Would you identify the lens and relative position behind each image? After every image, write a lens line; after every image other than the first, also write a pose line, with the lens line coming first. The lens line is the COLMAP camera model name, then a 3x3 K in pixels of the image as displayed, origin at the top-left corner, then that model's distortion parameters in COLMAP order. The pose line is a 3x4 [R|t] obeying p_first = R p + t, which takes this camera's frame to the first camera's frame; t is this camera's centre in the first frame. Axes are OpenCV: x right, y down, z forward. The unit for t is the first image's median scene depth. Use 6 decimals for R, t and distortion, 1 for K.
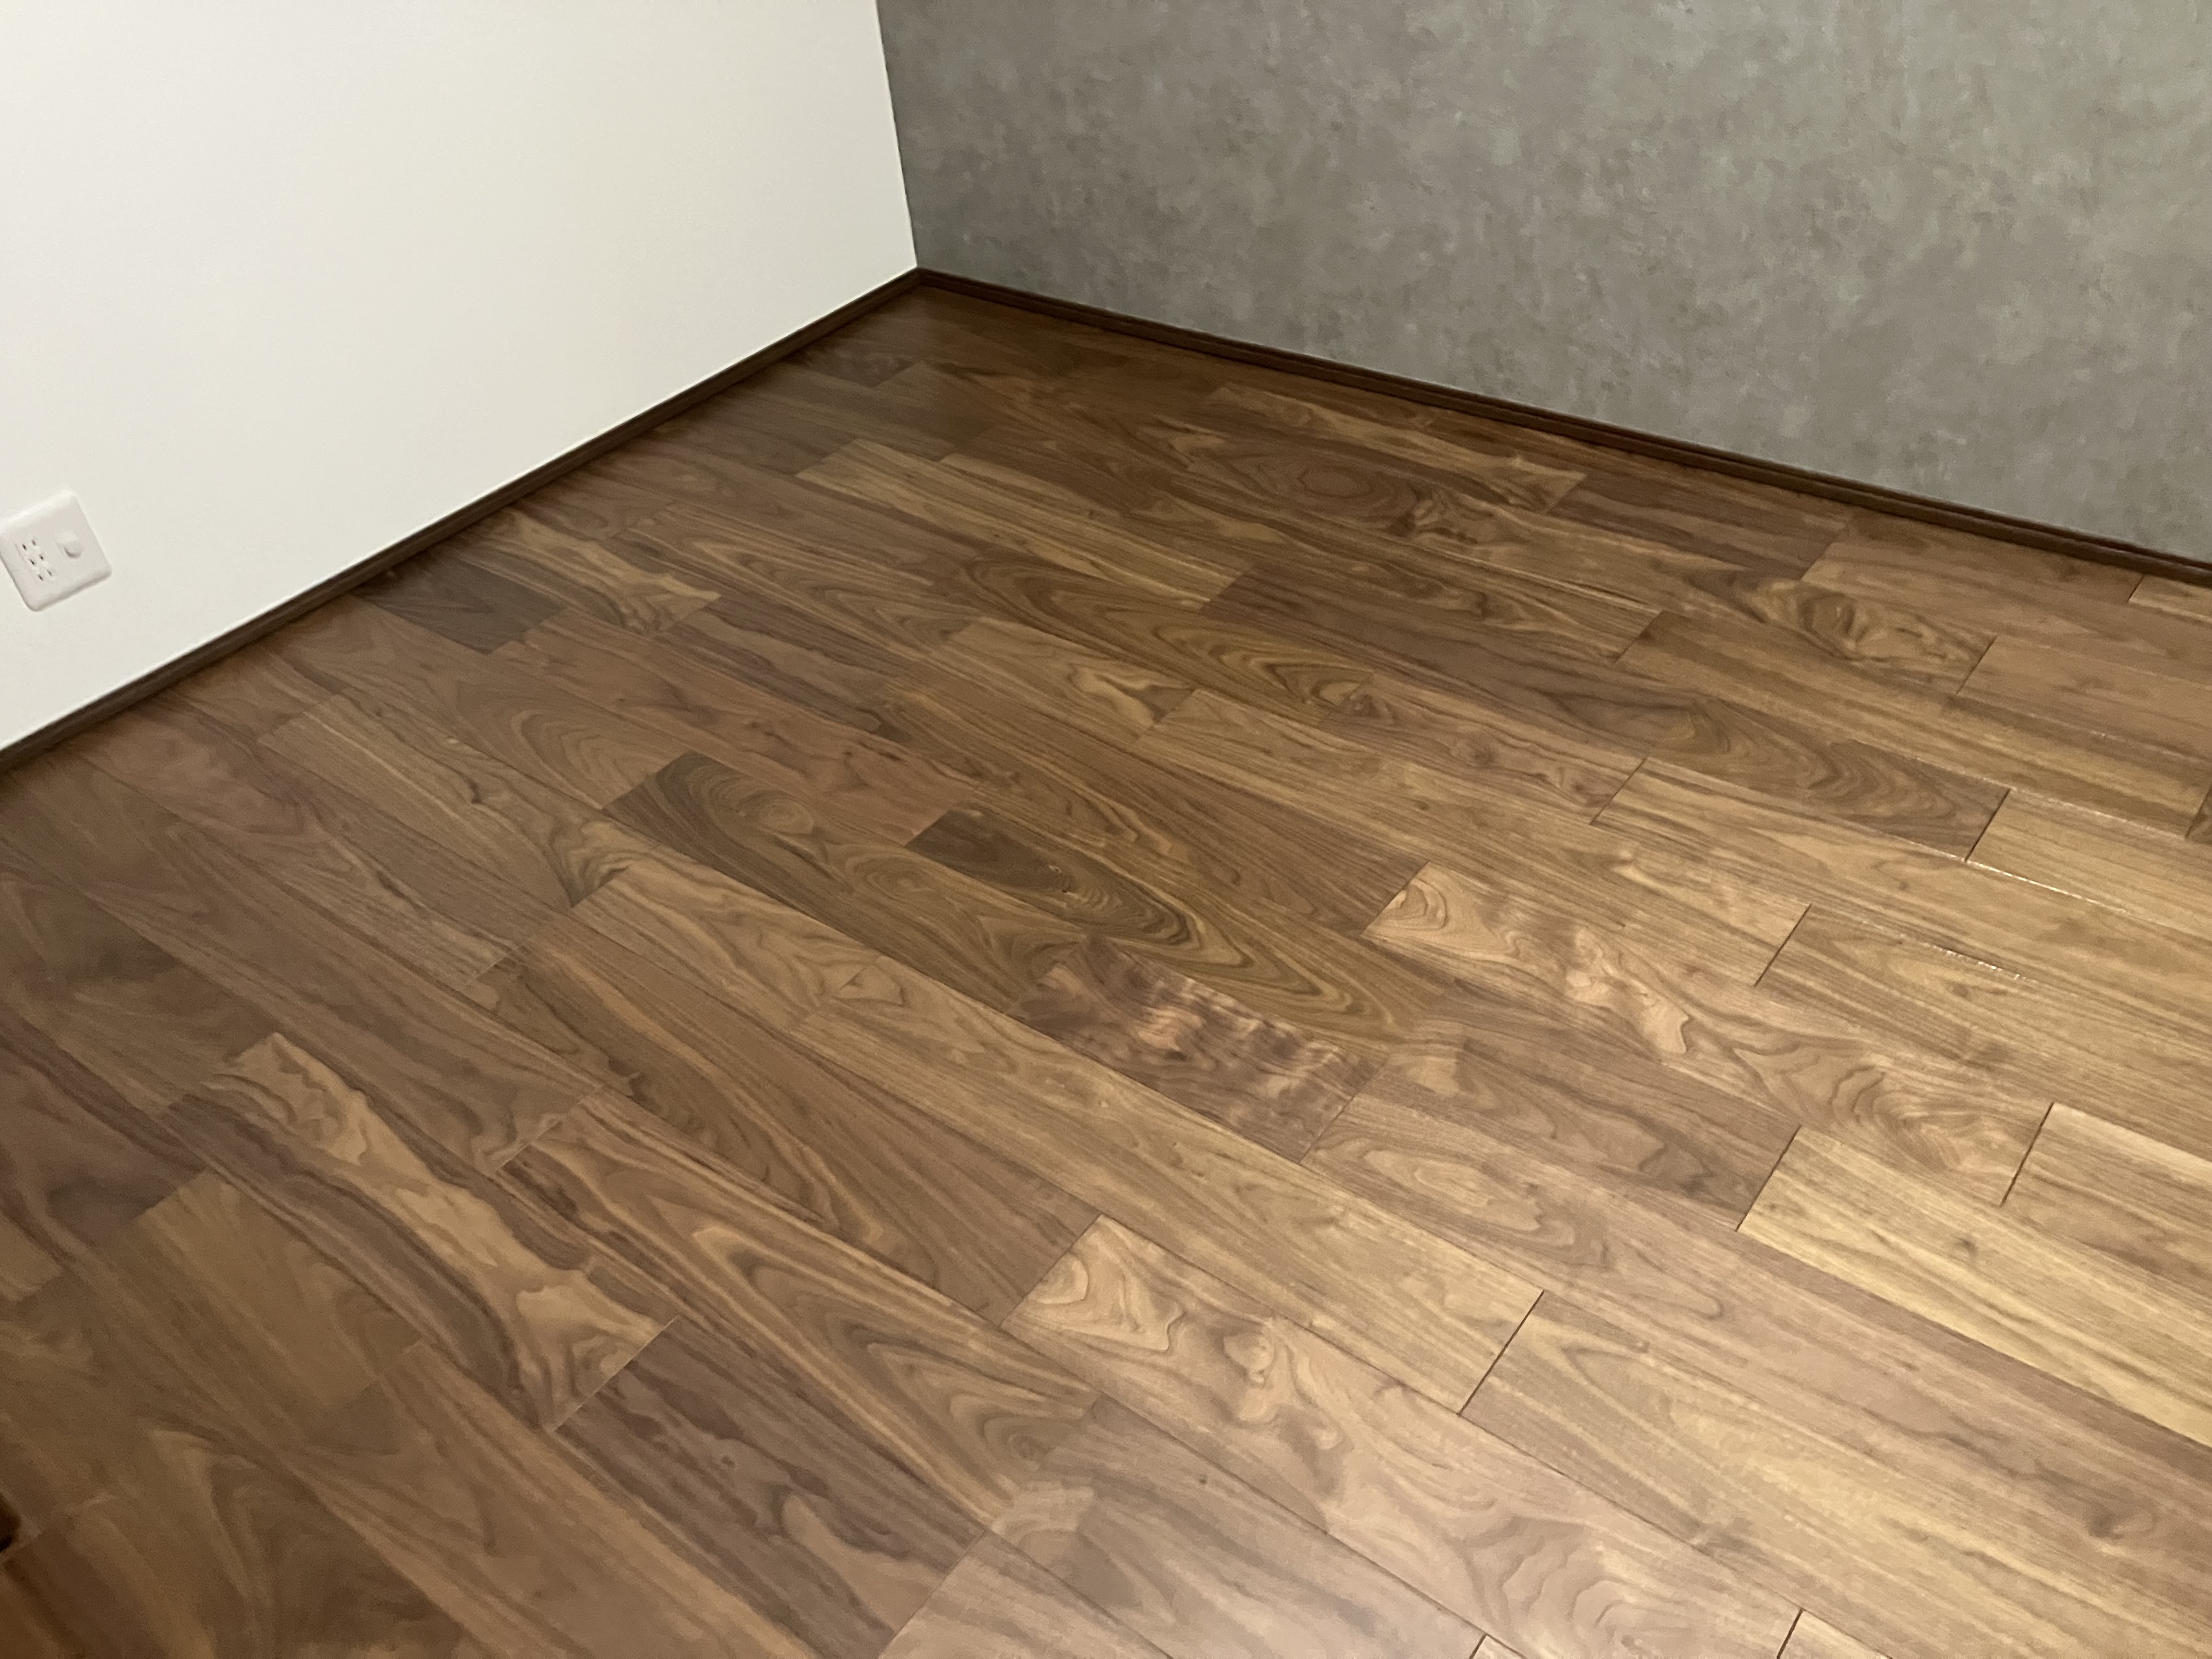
lens RADIAL K [[1744.7, 0, 1106.0], [0, 1744.7, 829.5], [0, 0, 1]] dist [0.028120, -0.052752]
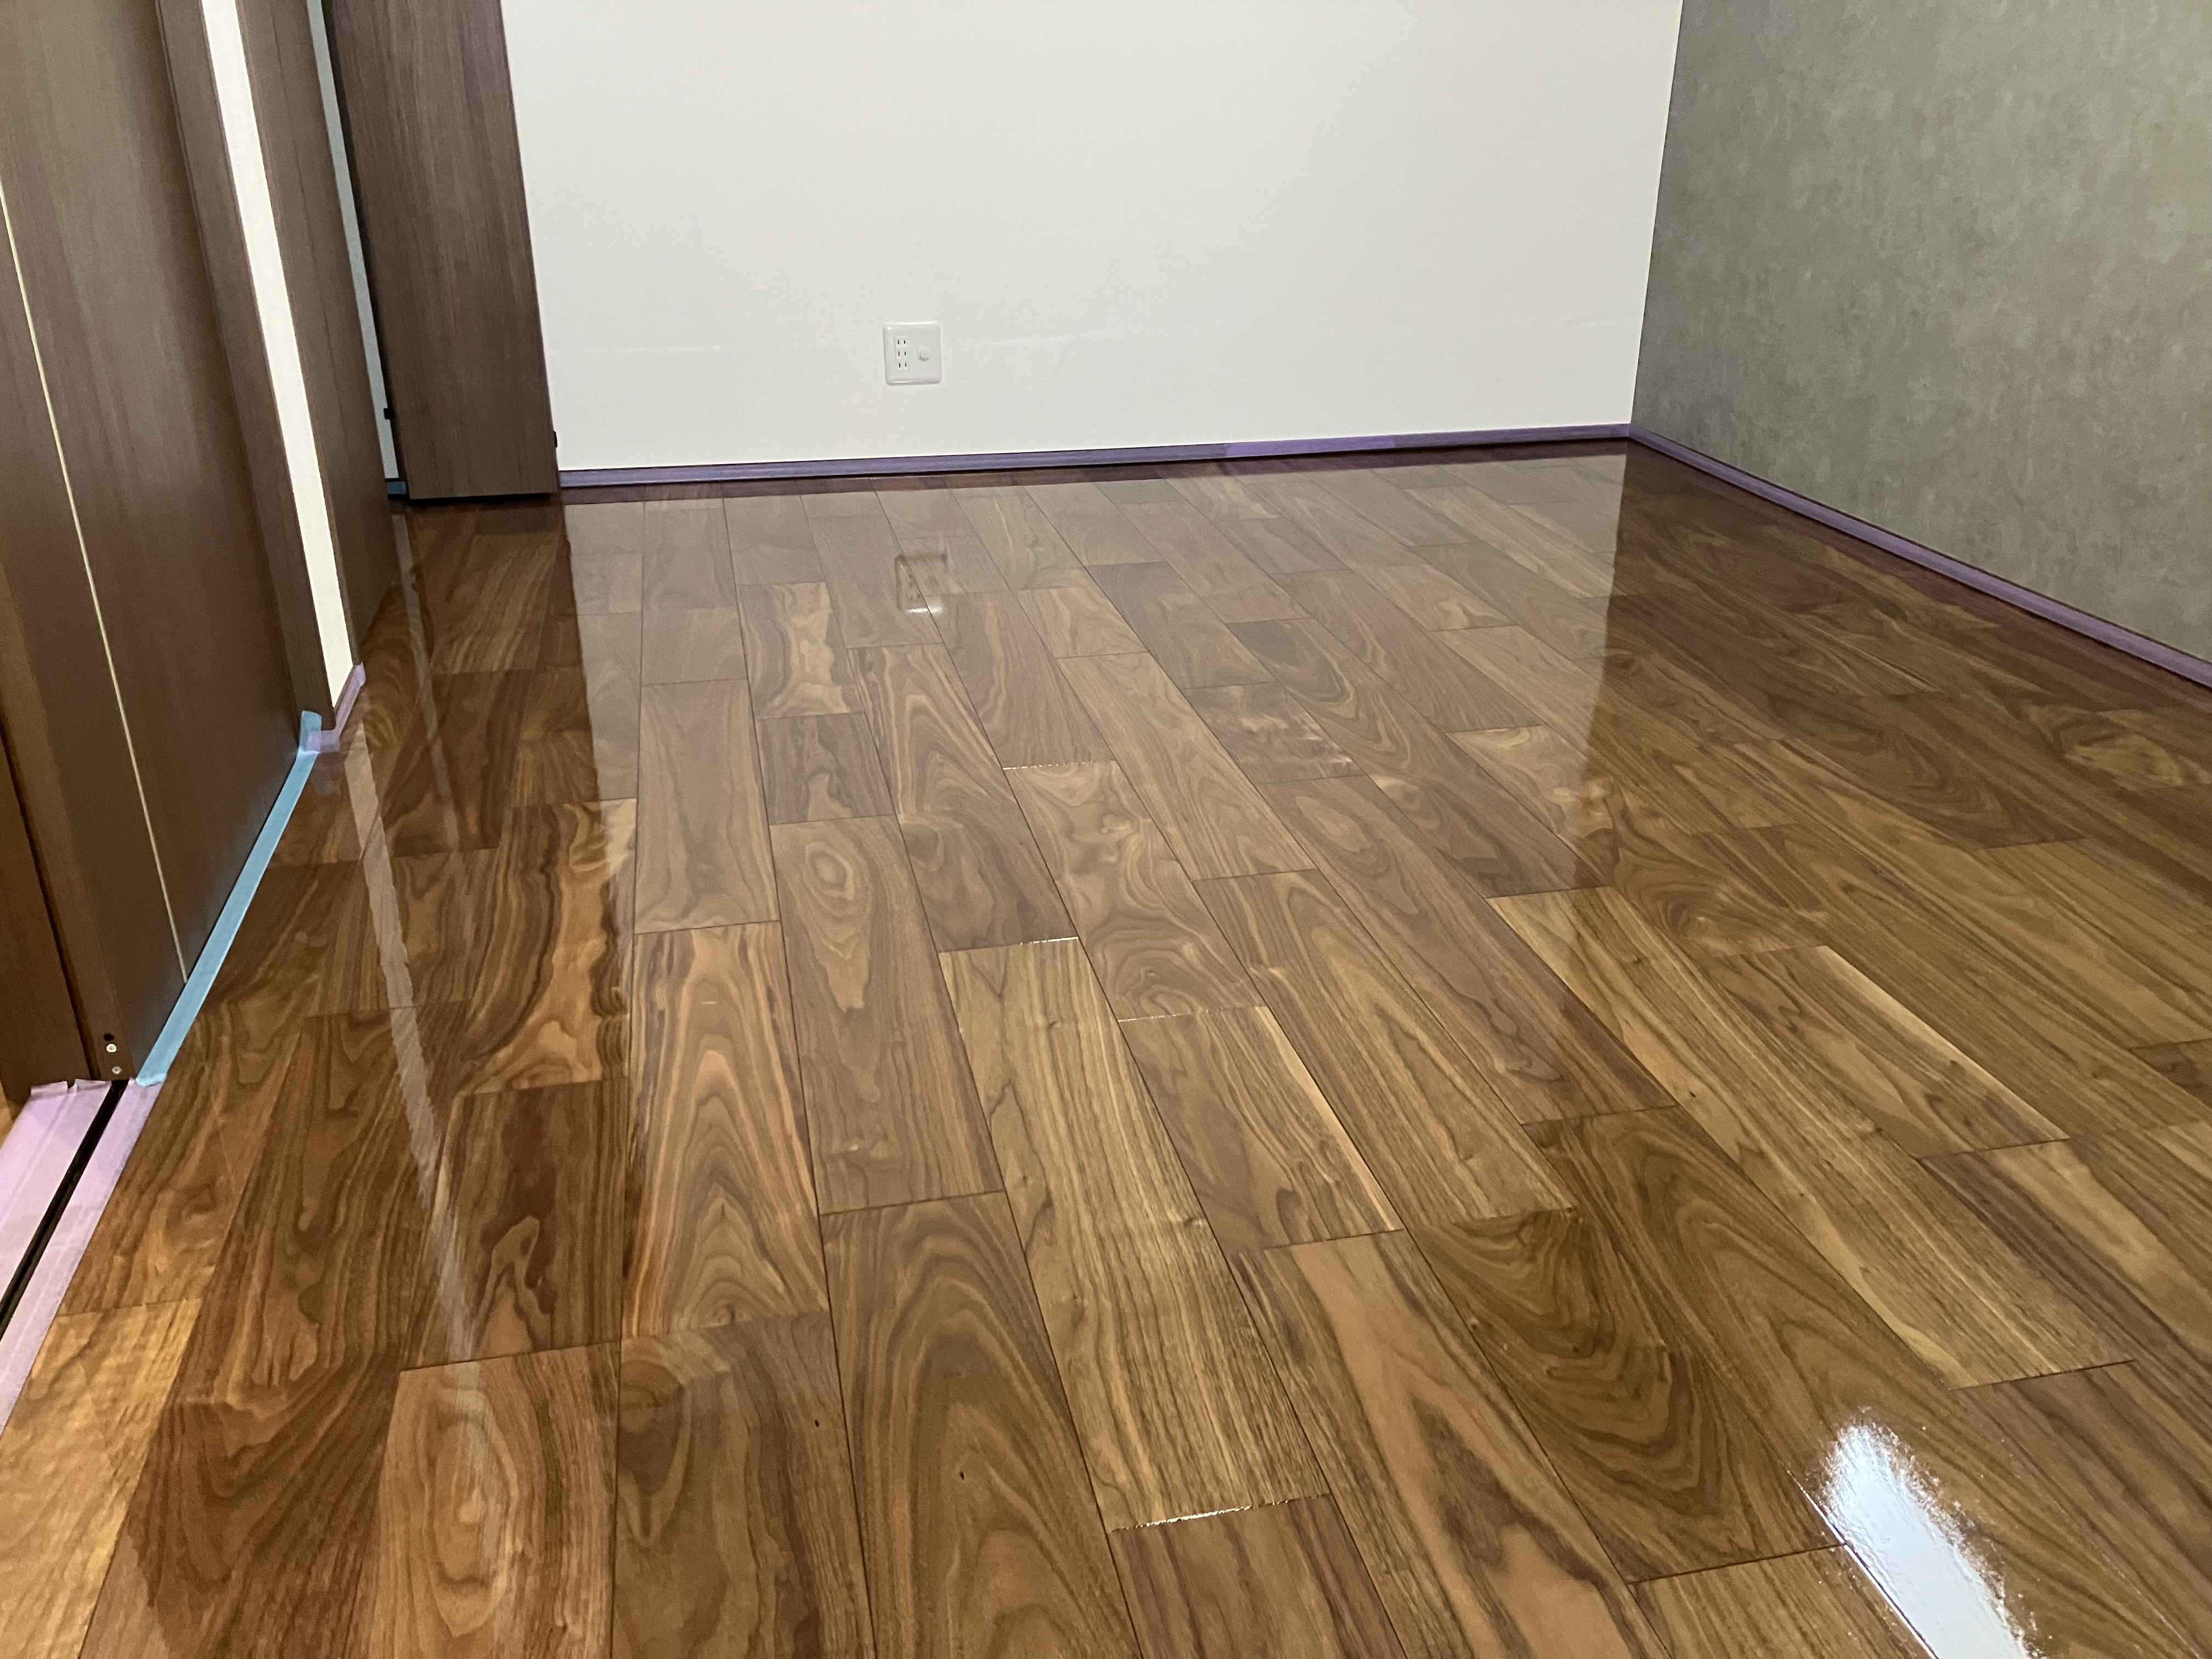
lens RADIAL K [[1743.9, 0, 1117.5], [0, 1743.9, 817.1], [0, 0, 1]] dist [0.005020, -0.003140]
pose [[0.768650, 0.341396, -0.540949, 0.593683], [-0.457043, 0.884773, -0.091041, 0.301094], [0.447536, 0.317215, 0.836114, -0.109901]]
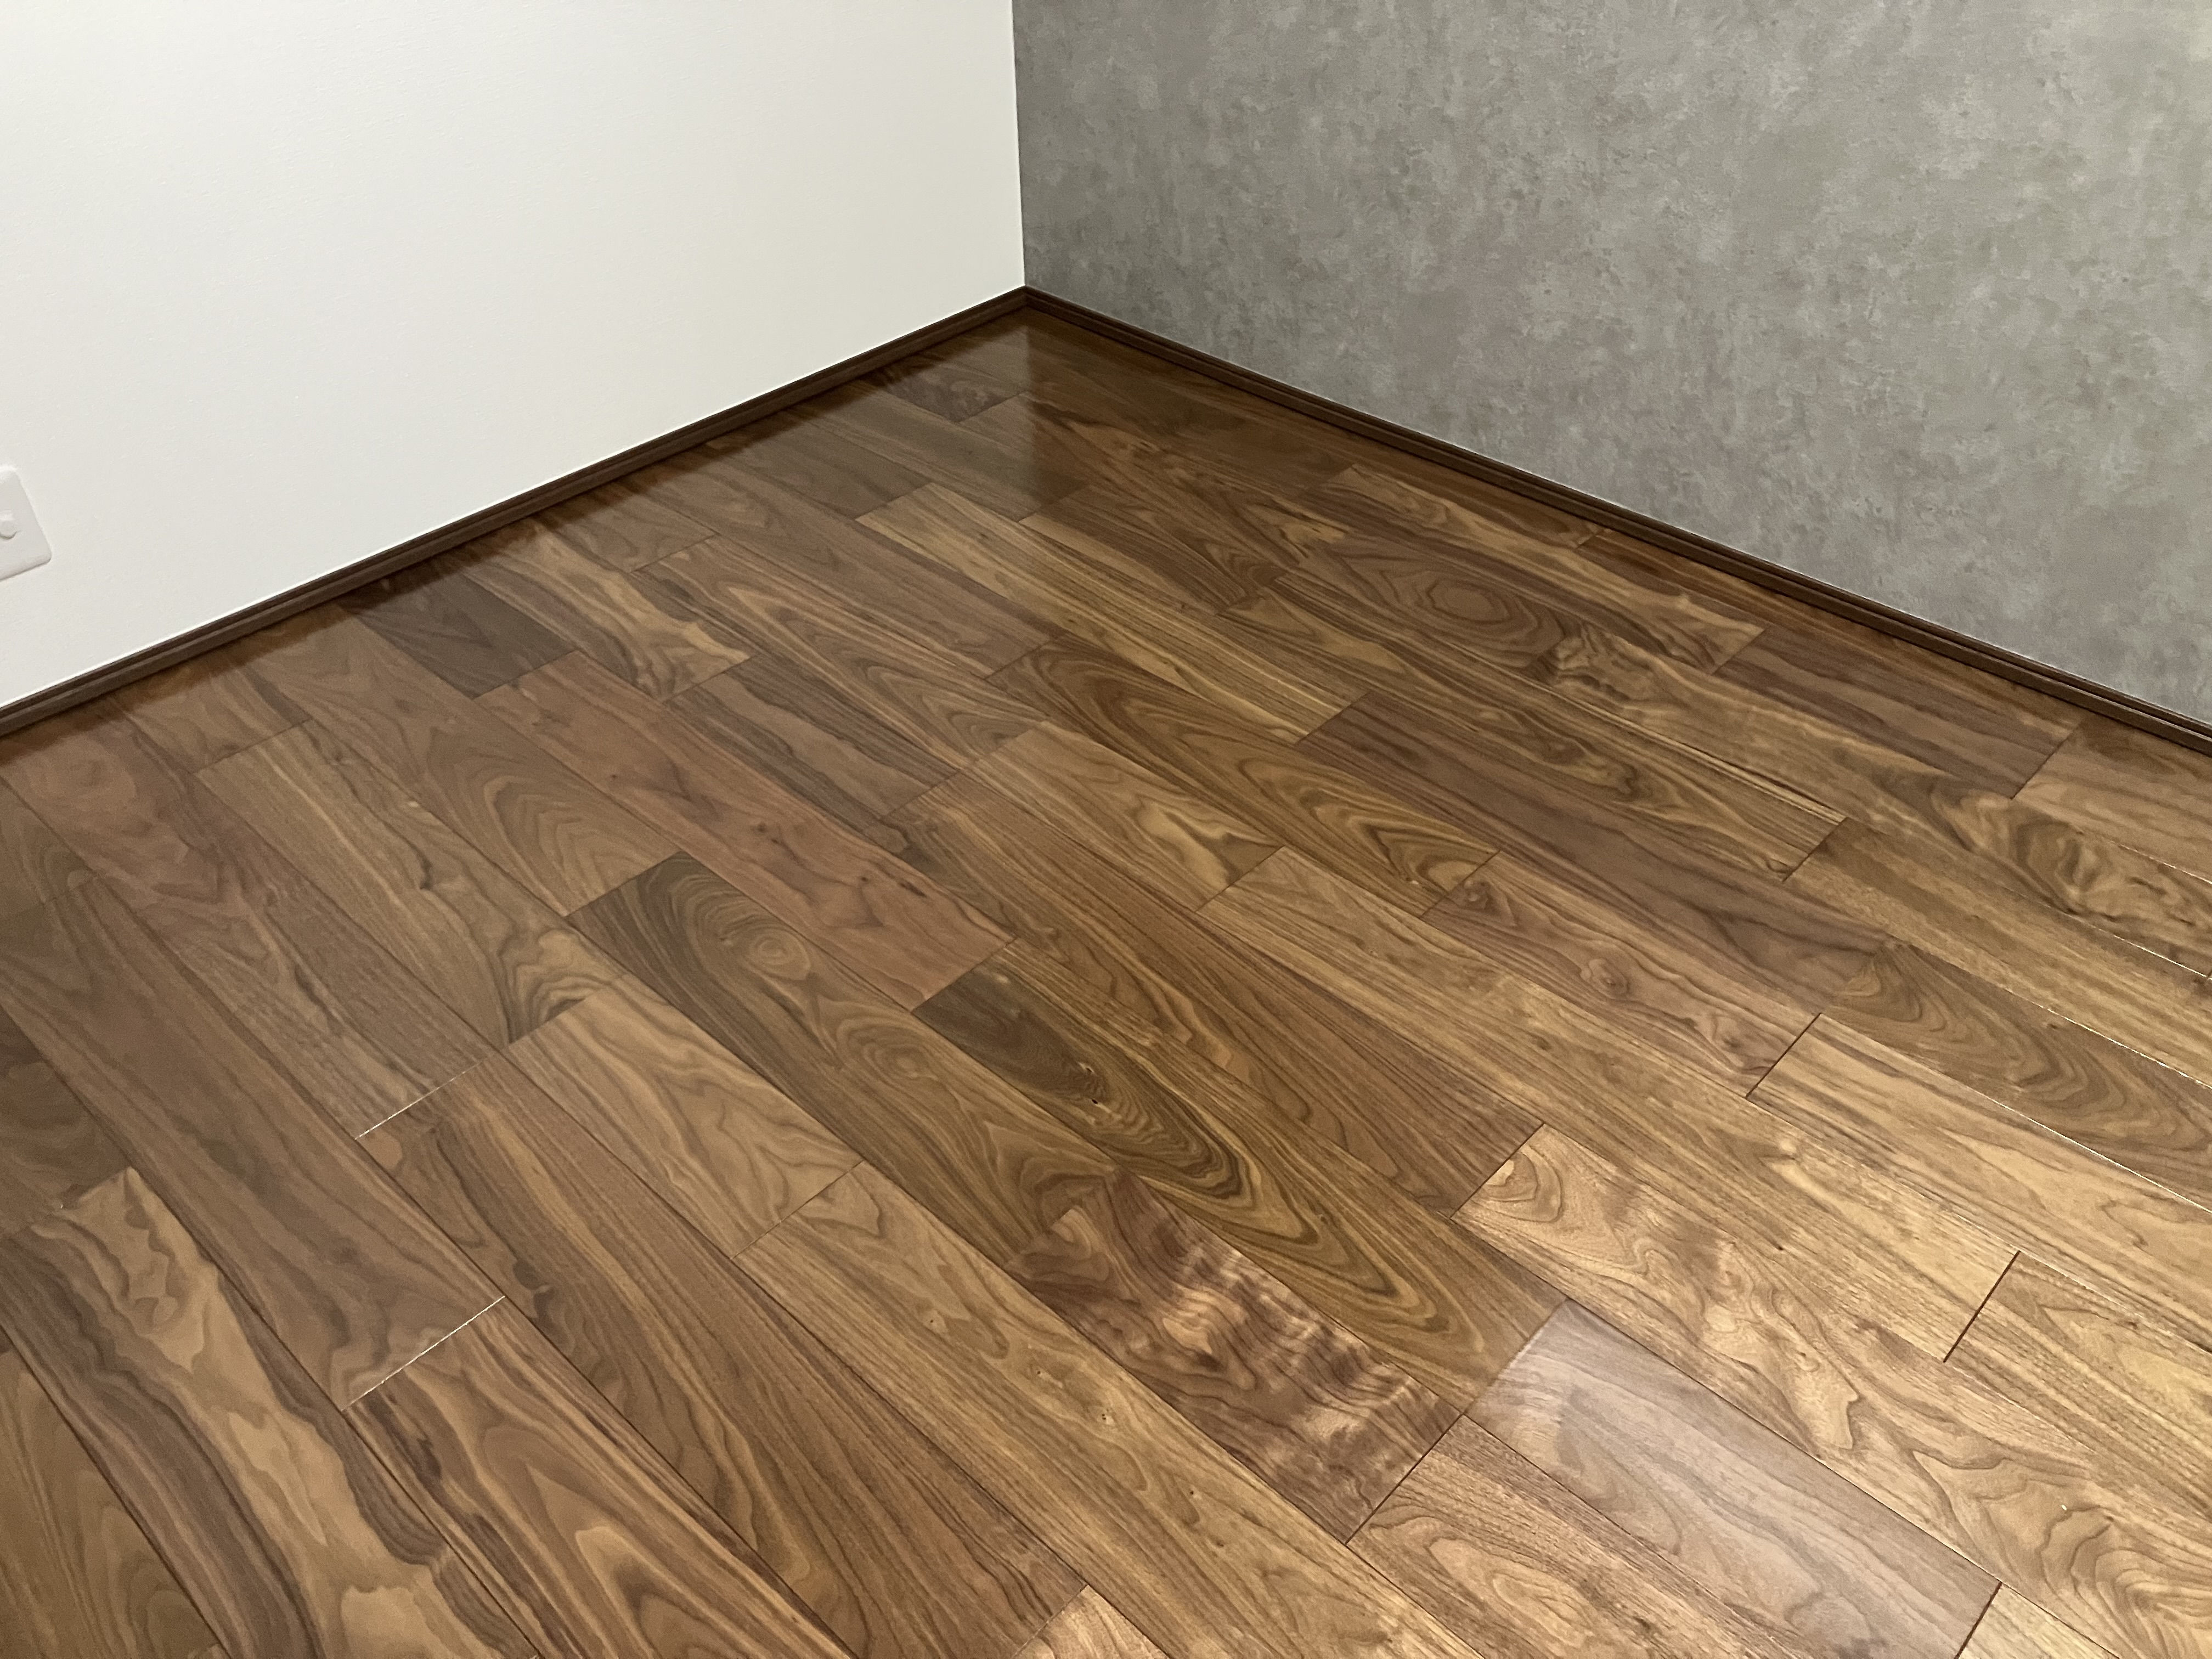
lens RADIAL K [[1743.9, 0, 1117.5], [0, 1743.9, 817.1], [0, 0, 1]] dist [0.005020, -0.003140]
pose [[0.992929, 0.115138, -0.028889, -0.004990], [-0.115104, 0.993349, 0.002834, -0.096940], [0.029023, 0.000511, 0.999579, 0.170834]]
